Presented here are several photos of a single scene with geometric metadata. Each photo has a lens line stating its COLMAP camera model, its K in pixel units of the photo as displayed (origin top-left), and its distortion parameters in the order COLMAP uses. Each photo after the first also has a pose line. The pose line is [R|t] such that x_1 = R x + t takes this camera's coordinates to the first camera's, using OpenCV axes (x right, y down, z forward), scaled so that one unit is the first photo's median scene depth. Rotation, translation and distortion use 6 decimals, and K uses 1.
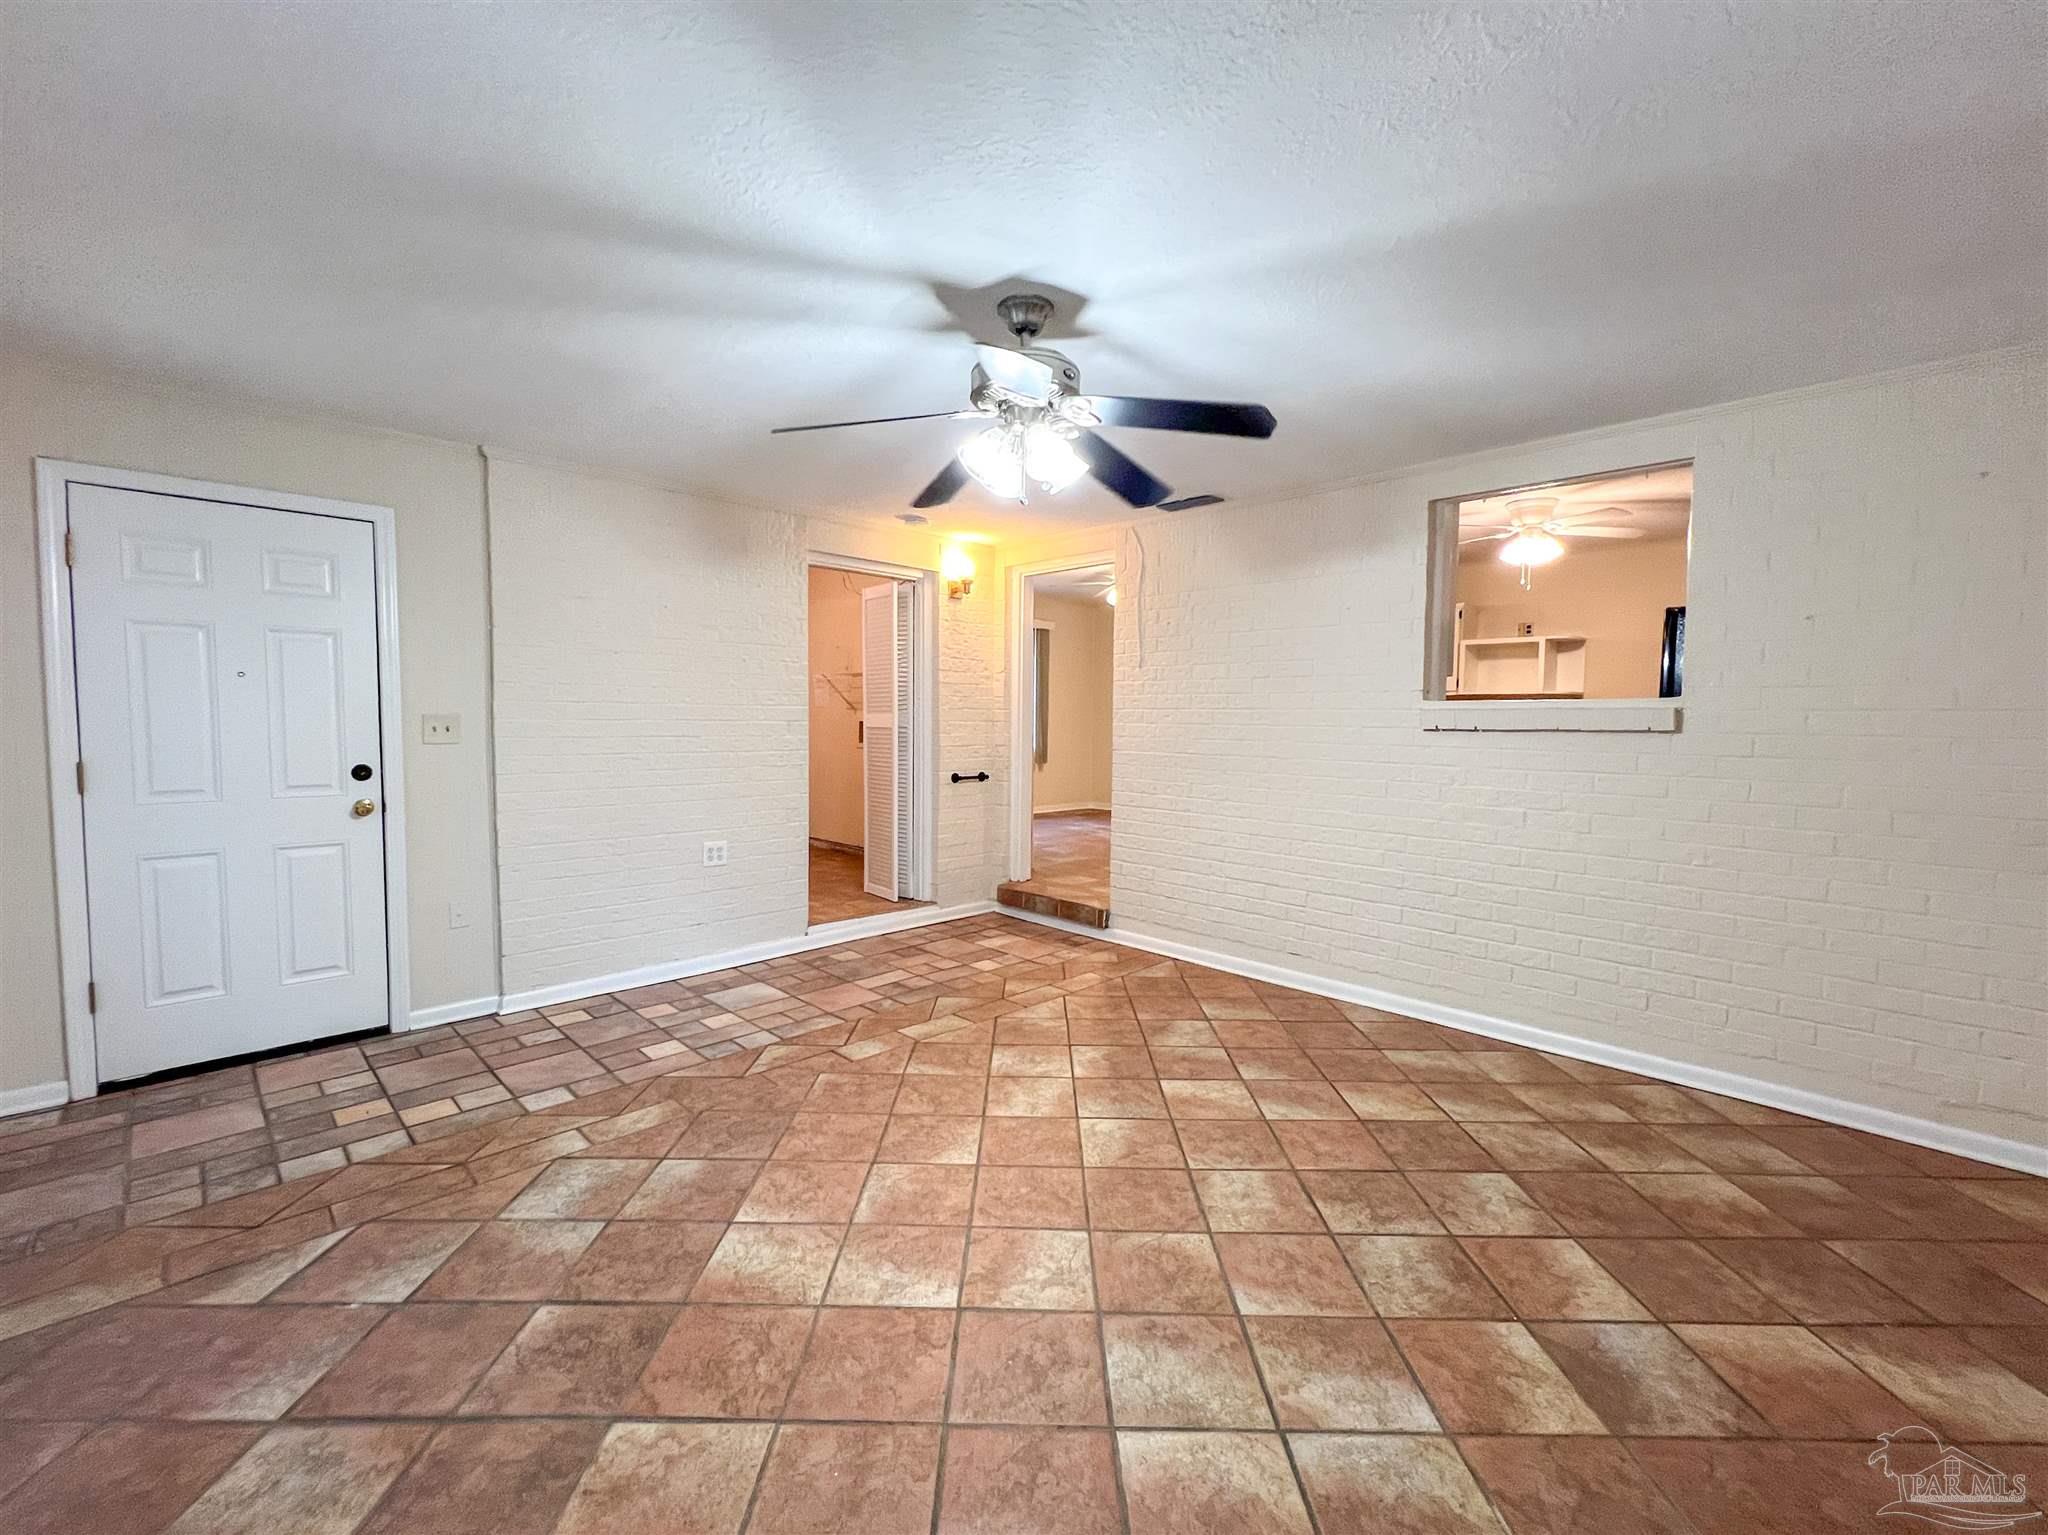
lens RADIAL K [[825.2, 0, 1021.2], [0, 825.2, 764.9], [0, 0, 1]] dist [-0.000585, 0.000397]
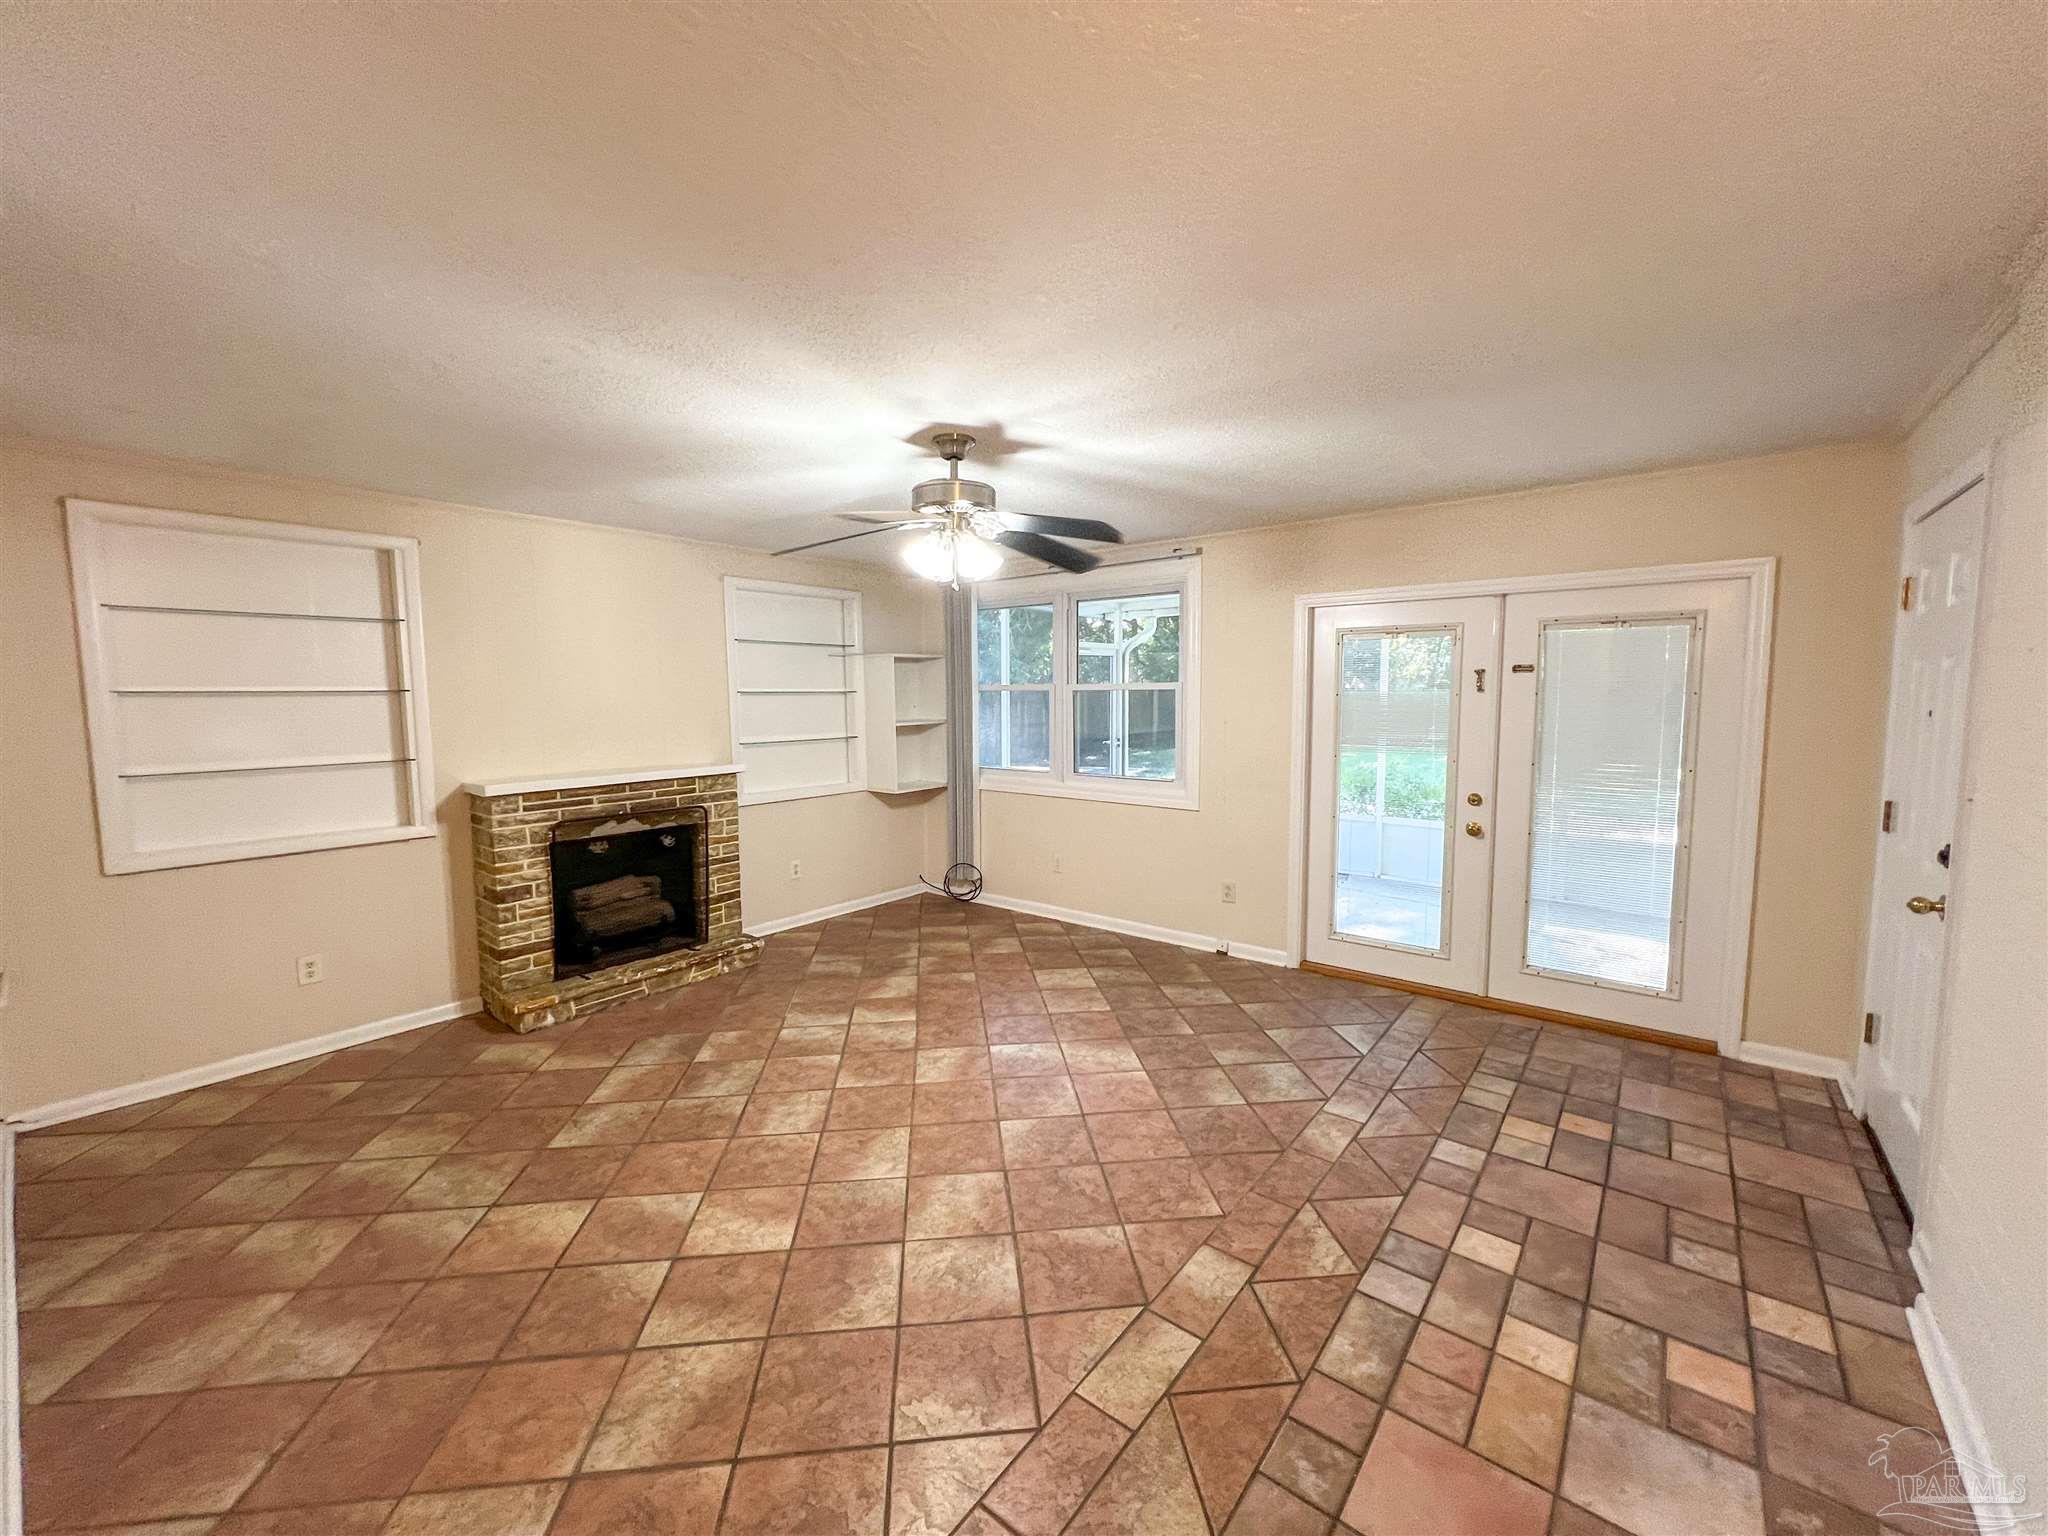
lens RADIAL K [[825.2, 0, 1021.2], [0, 825.2, 765.4], [0, 0, 1]] dist [-0.000585, 0.000397]
pose [[-0.993466, 0.009355, -0.113741, 0.041020], [-0.007731, 0.988828, 0.148858, -0.189217], [0.113863, 0.148764, -0.982295, 1.866127]]
